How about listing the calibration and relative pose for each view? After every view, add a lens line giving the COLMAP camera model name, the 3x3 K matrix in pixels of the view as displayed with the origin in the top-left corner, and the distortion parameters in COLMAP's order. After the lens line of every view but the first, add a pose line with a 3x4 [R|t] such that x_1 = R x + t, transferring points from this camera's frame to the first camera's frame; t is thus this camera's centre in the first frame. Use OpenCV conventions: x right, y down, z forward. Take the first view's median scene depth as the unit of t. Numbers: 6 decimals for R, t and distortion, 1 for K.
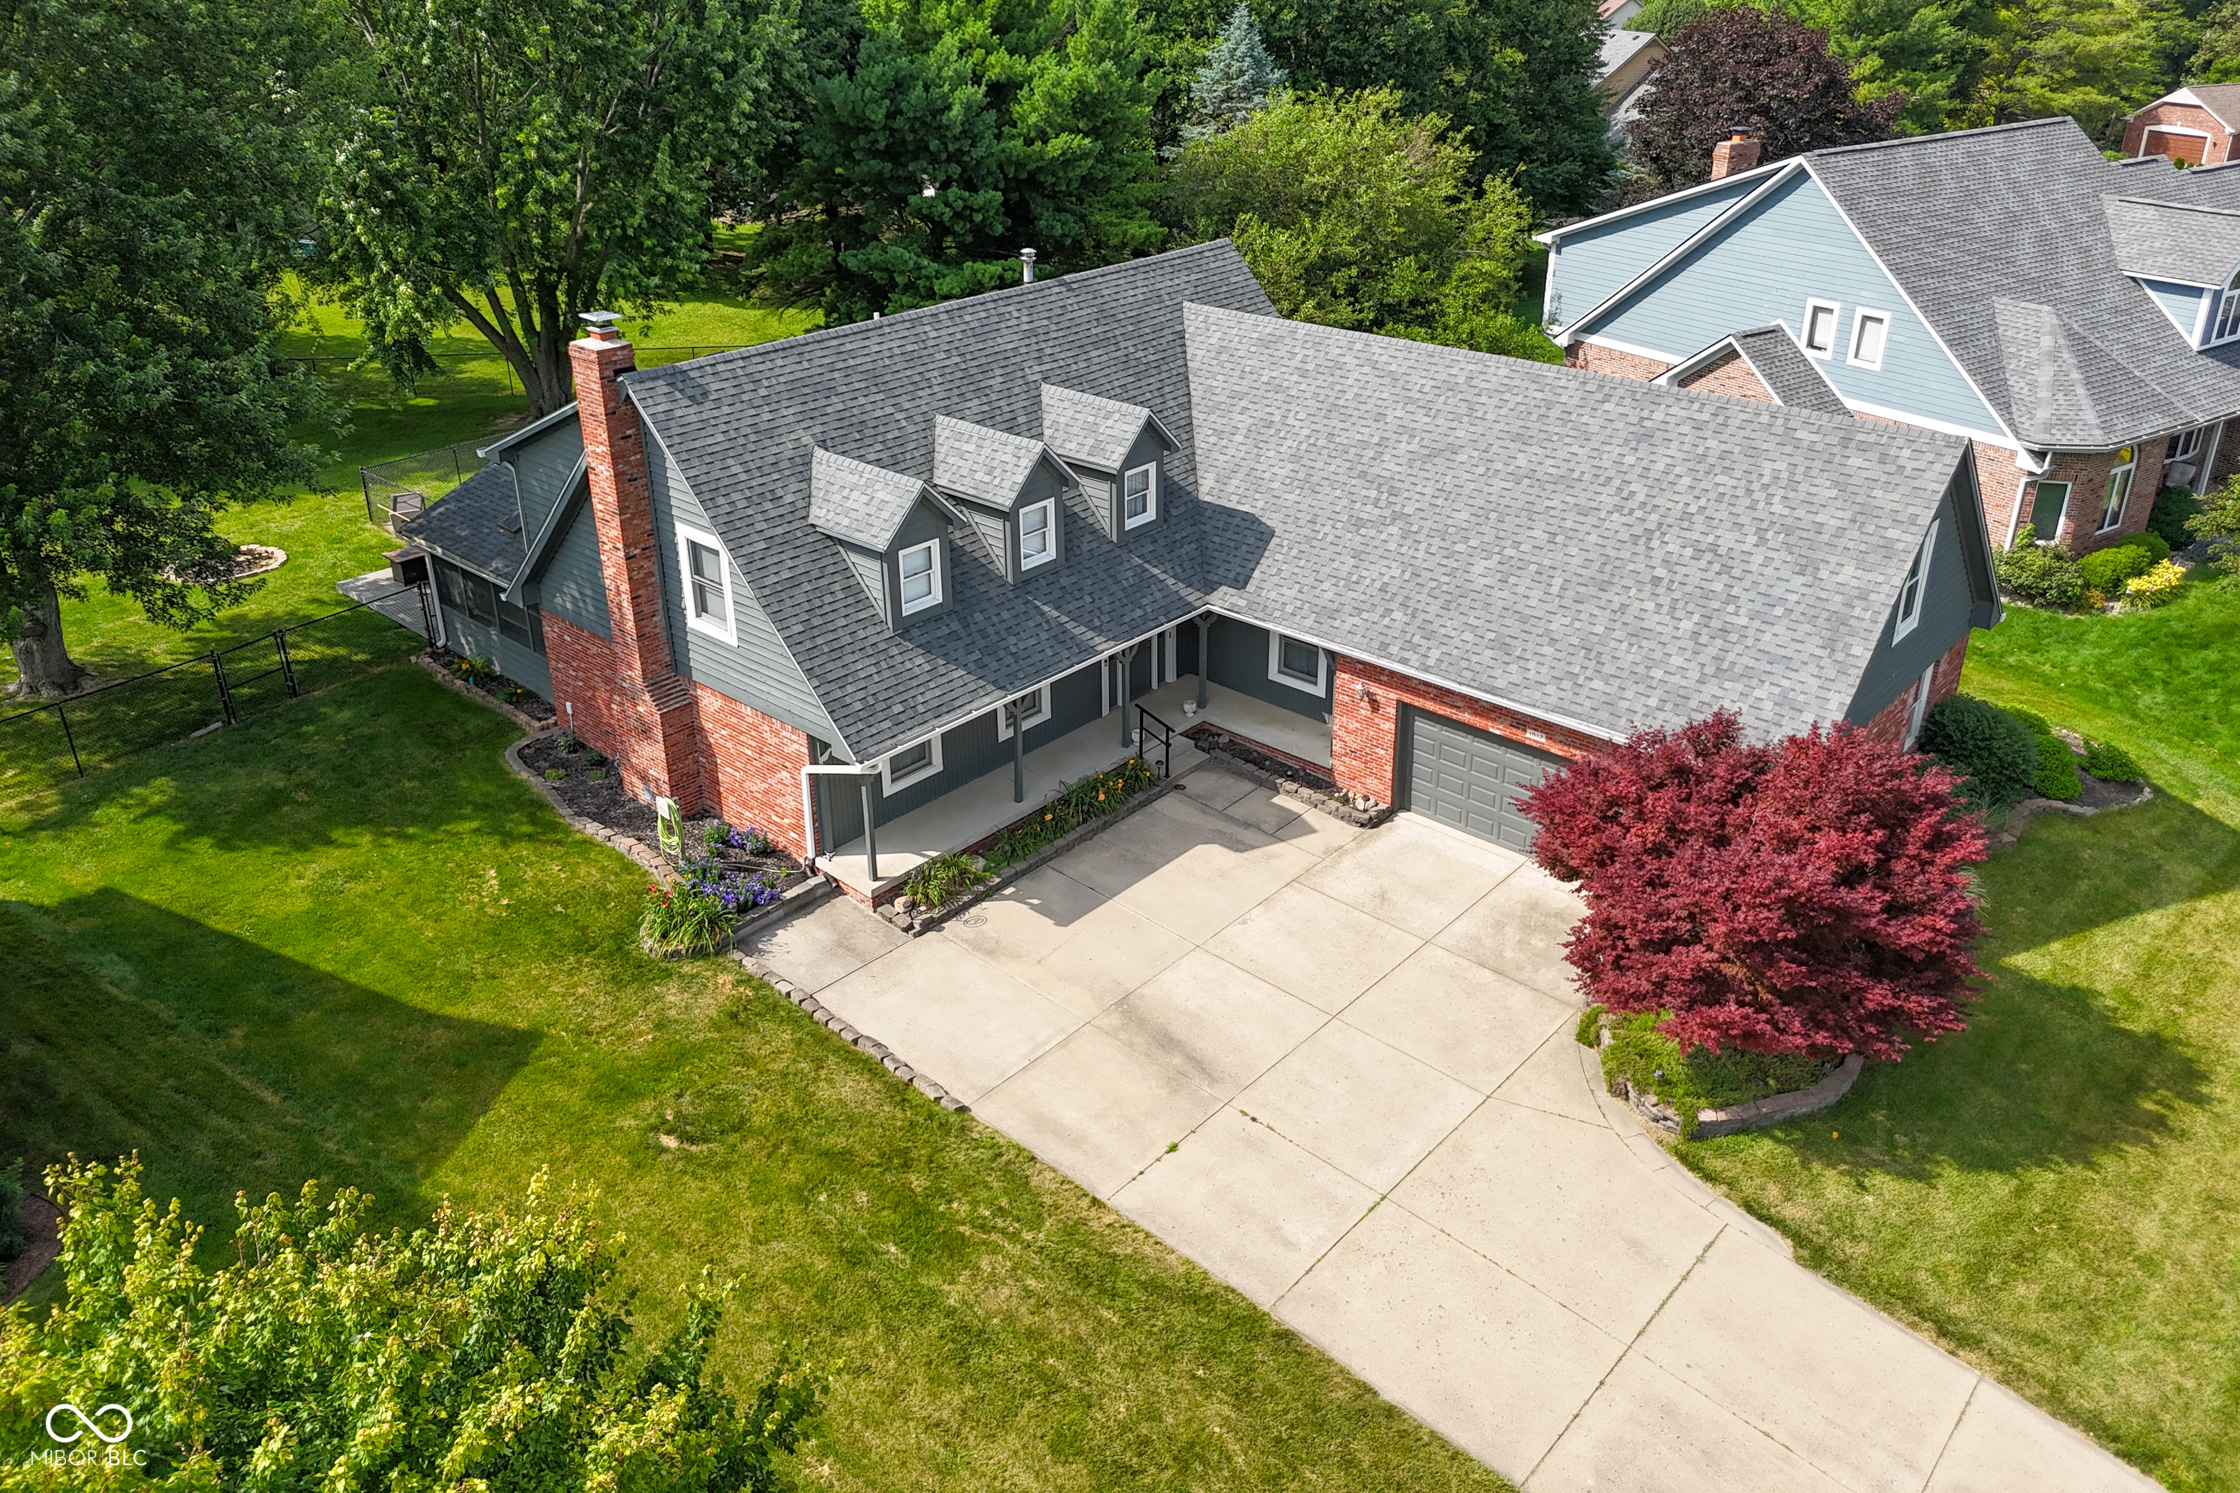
lens RADIAL K [[1618.5, 0, 1125.0], [0, 1618.5, 692.6], [0, 0, 1]] dist [0.059051, -0.042278]
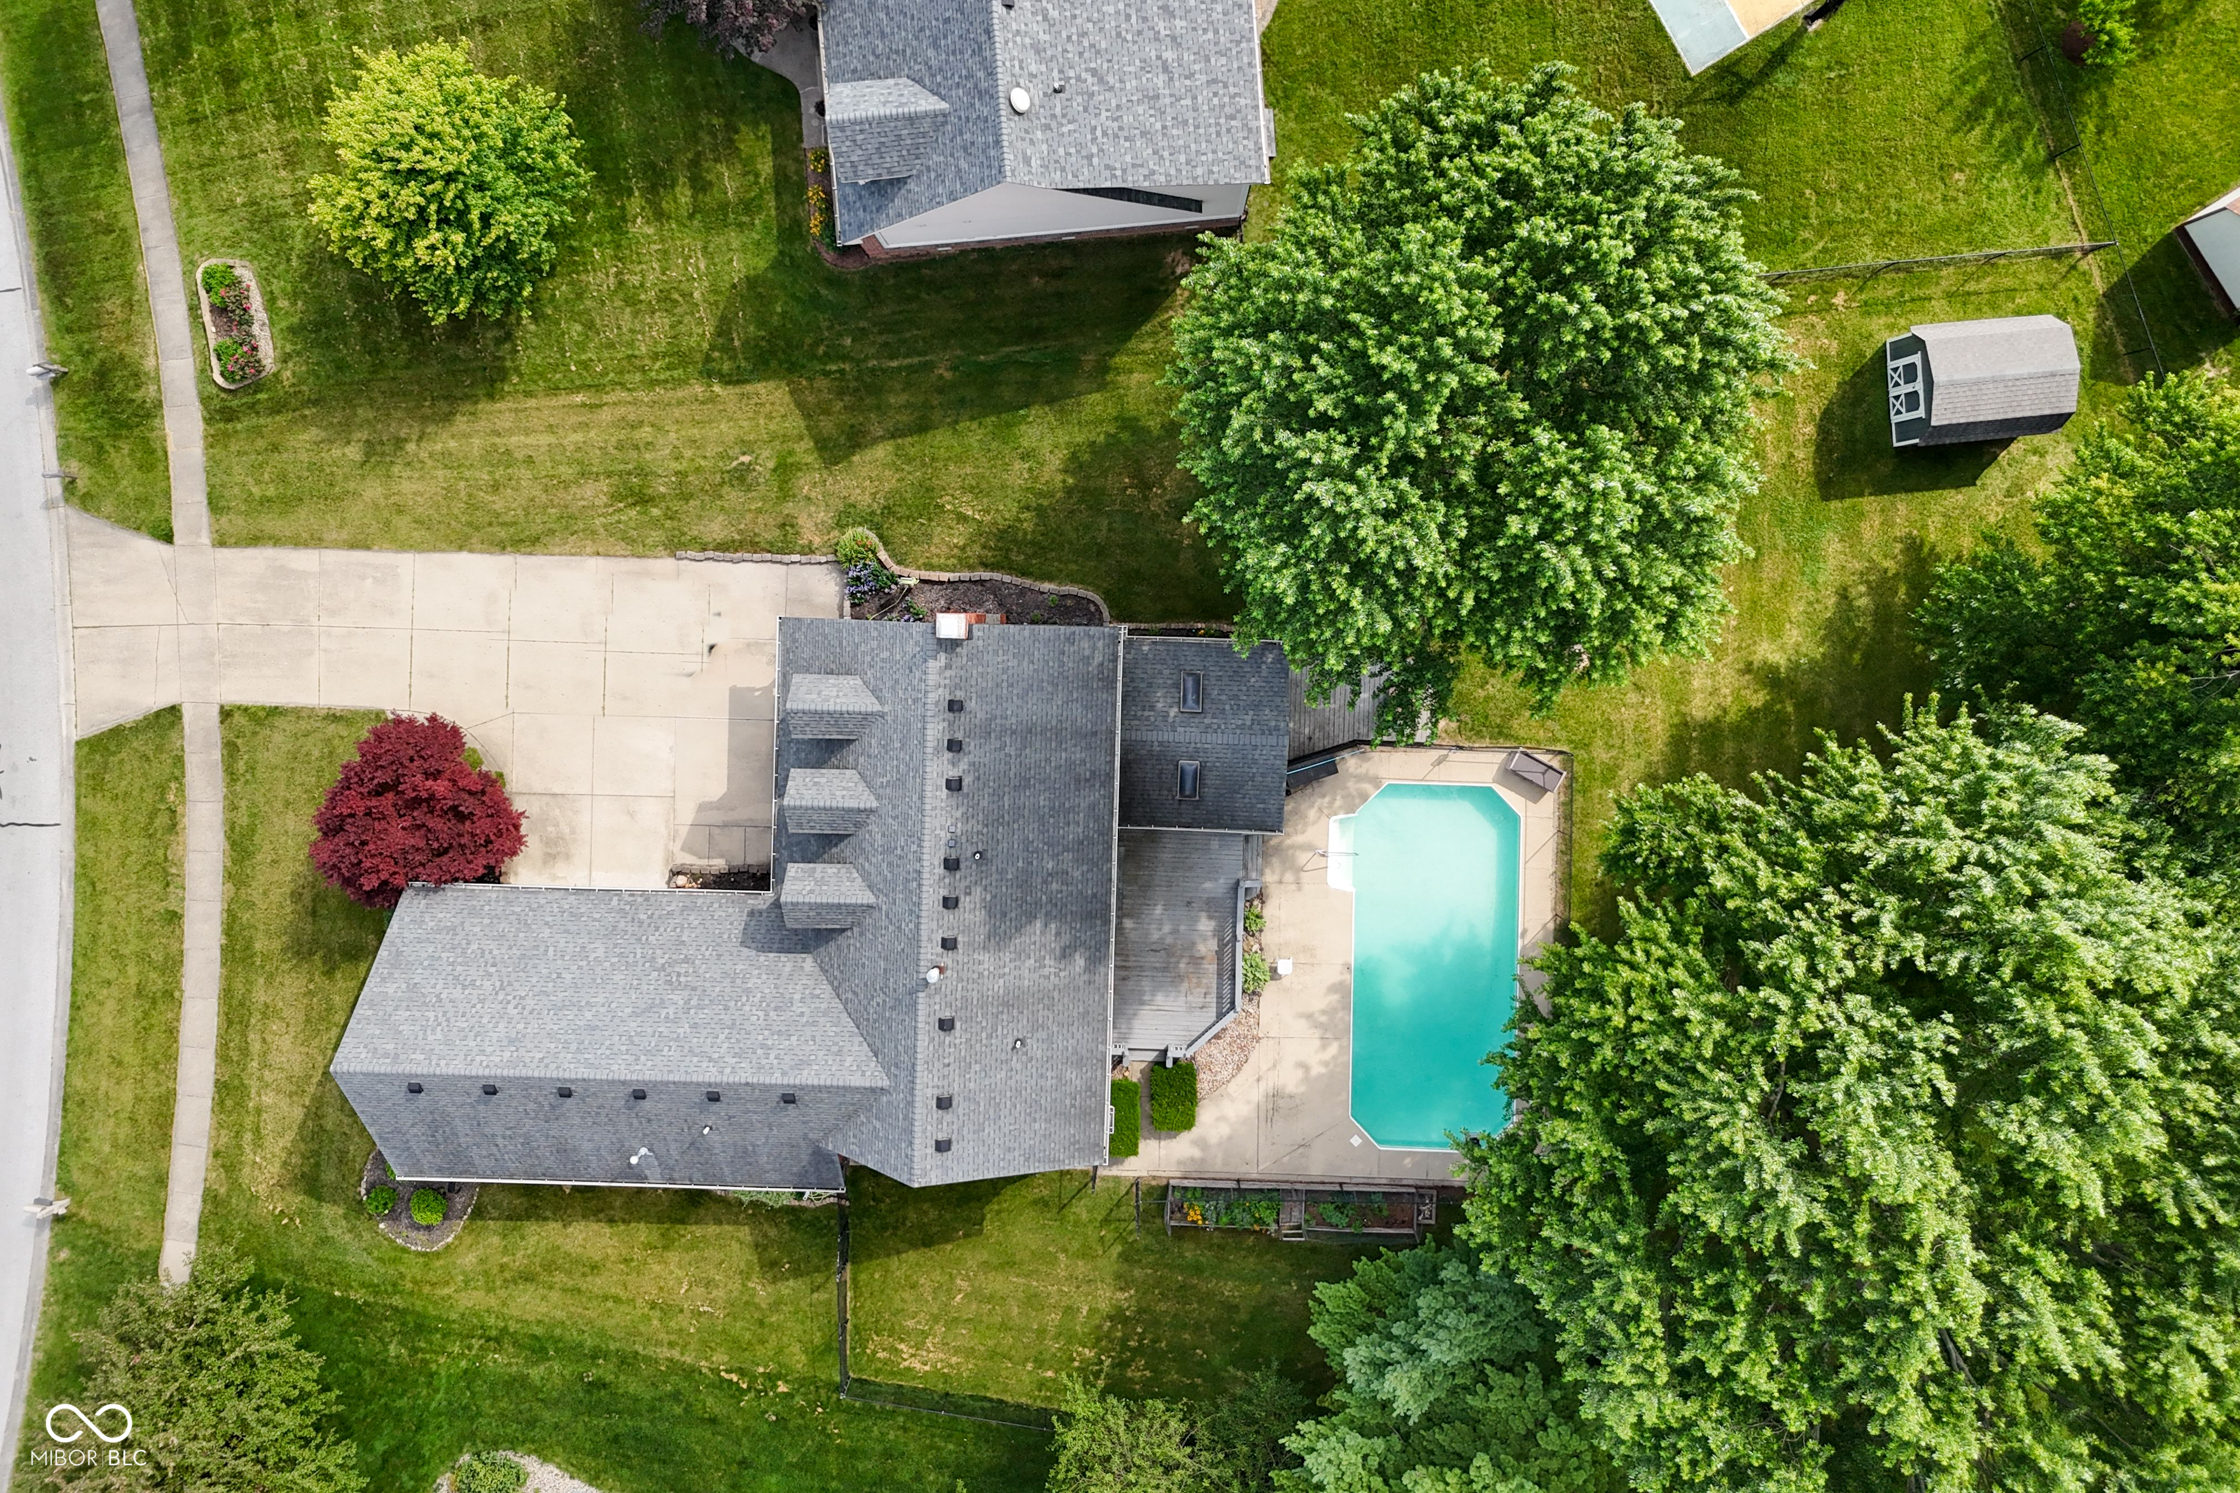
lens RADIAL K [[1619.6, 0, 1109.2], [0, 1619.6, 660.0], [0, 0, 1]] dist [0.039726, -0.001154]
pose [[-0.759479, 0.648906, 0.045961, -0.511271], [-0.250904, -0.357378, 0.899627, -1.796809], [0.600199, 0.671716, 0.434234, 0.402148]]
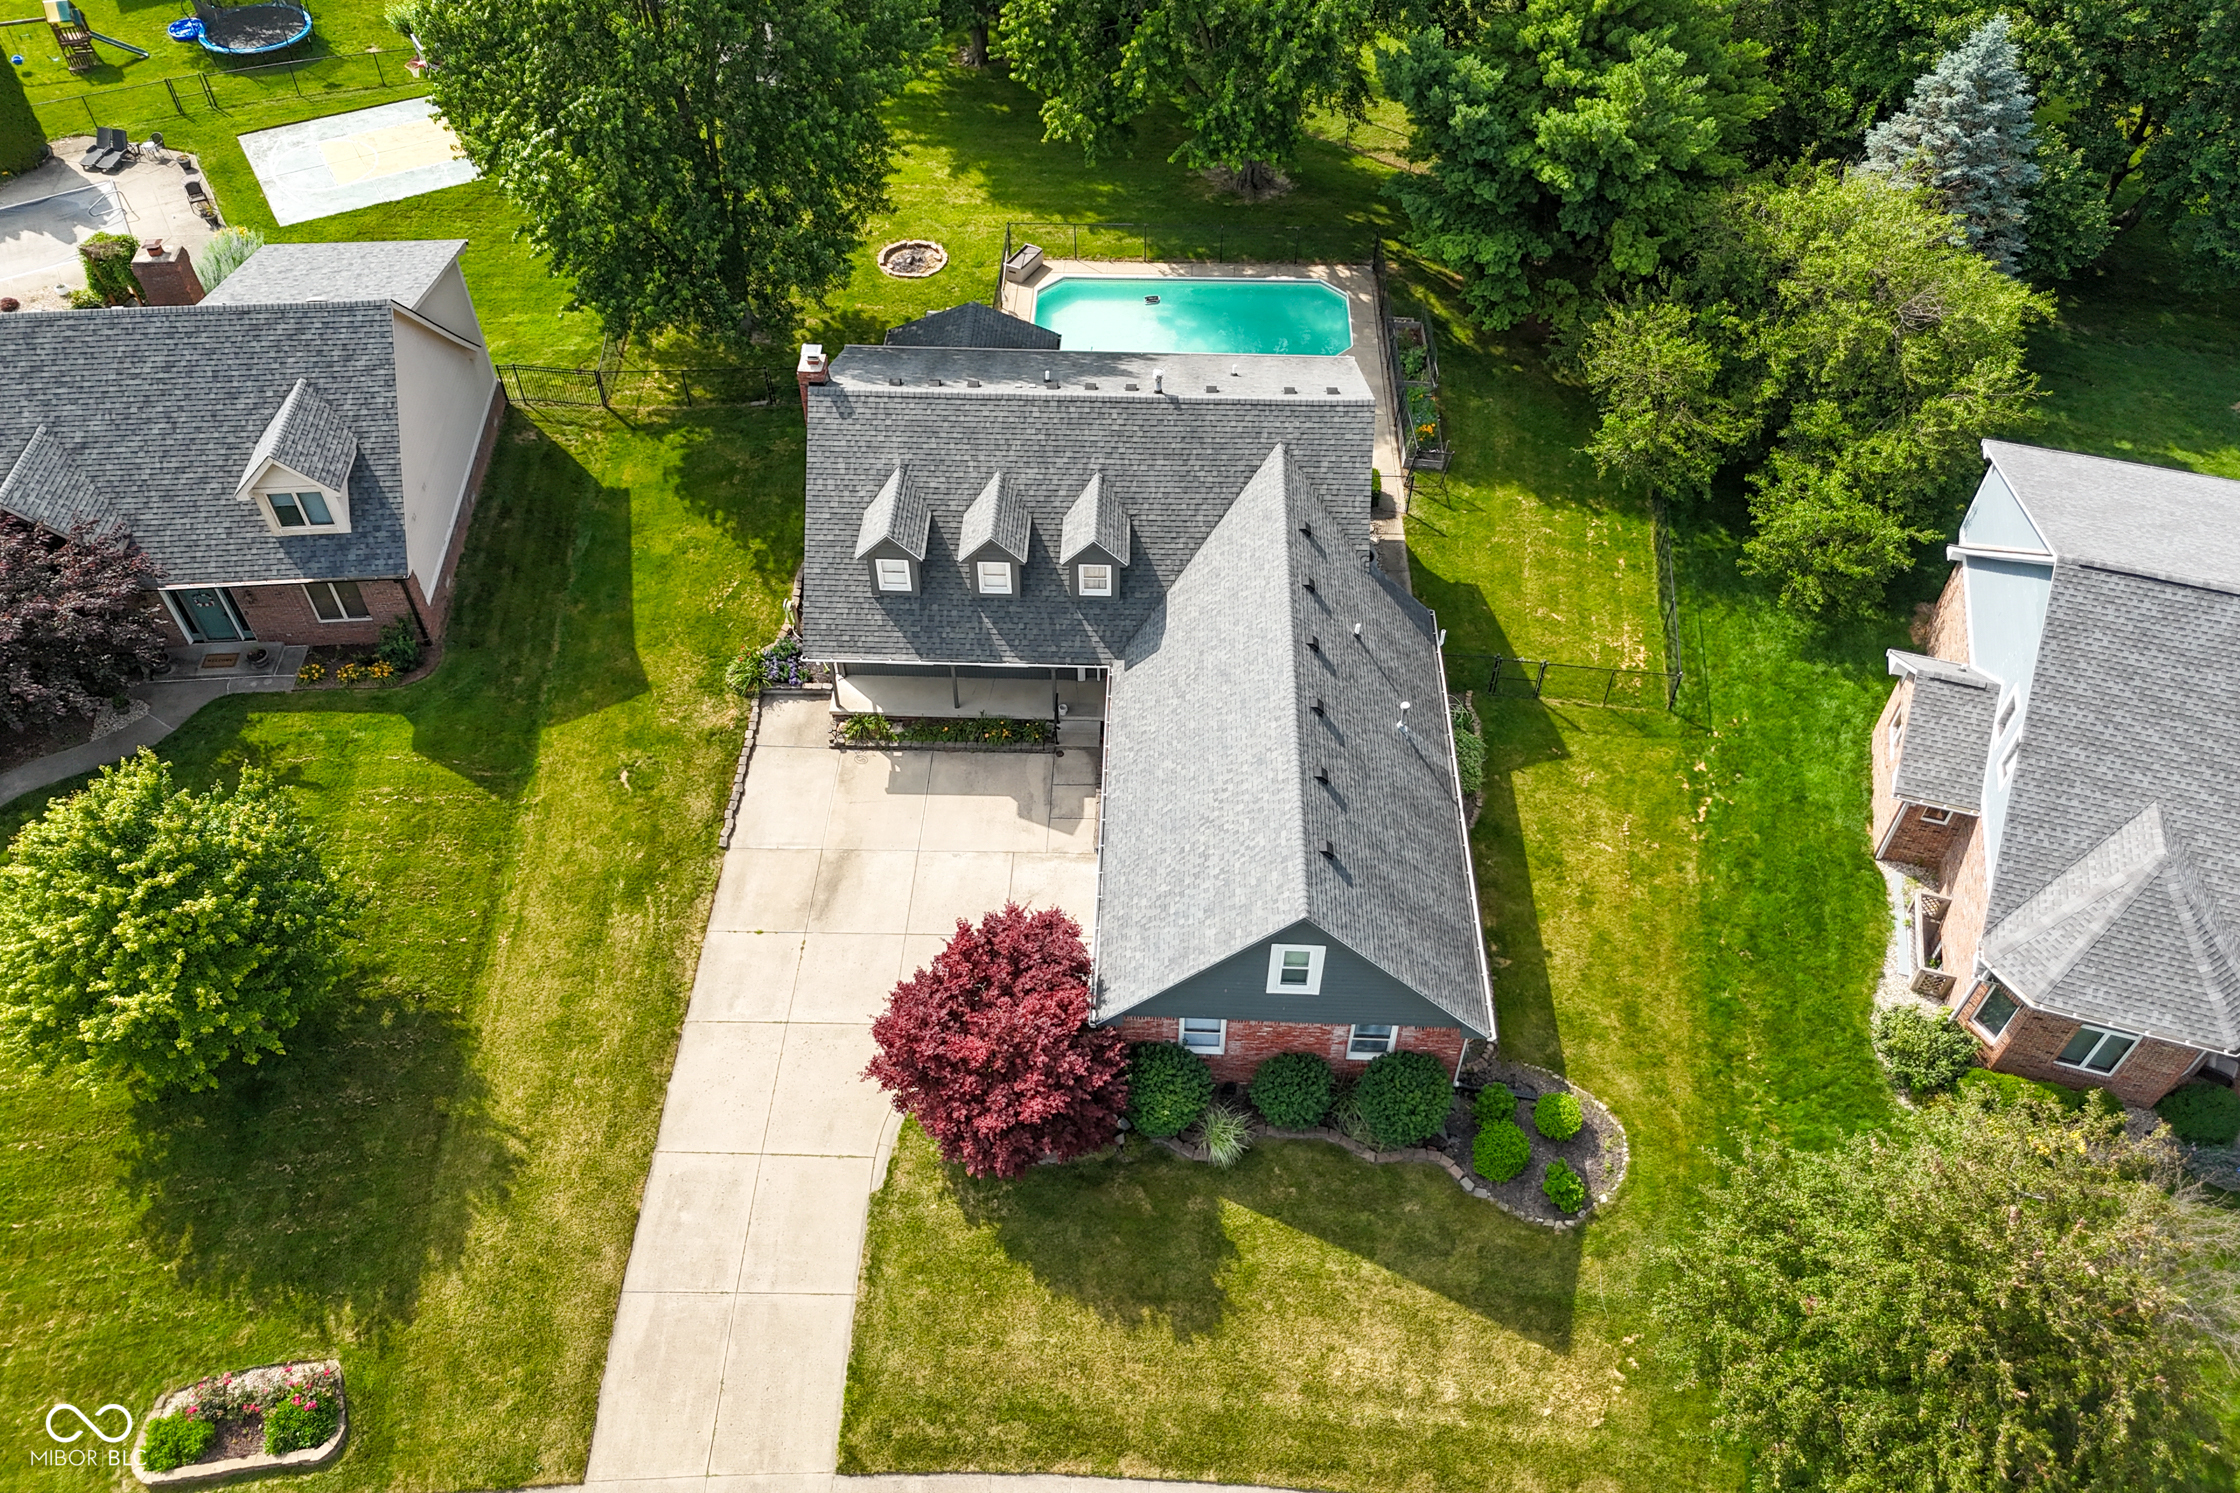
lens RADIAL K [[1618.5, 0, 1125.0], [0, 1618.5, 692.6], [0, 0, 1]] dist [0.059051, -0.042278]
pose [[0.646059, 0.568300, -0.509551, 0.960122], [-0.337483, 0.811456, 0.477120, -0.864142], [0.684626, -0.136283, 0.716041, -0.036419]]
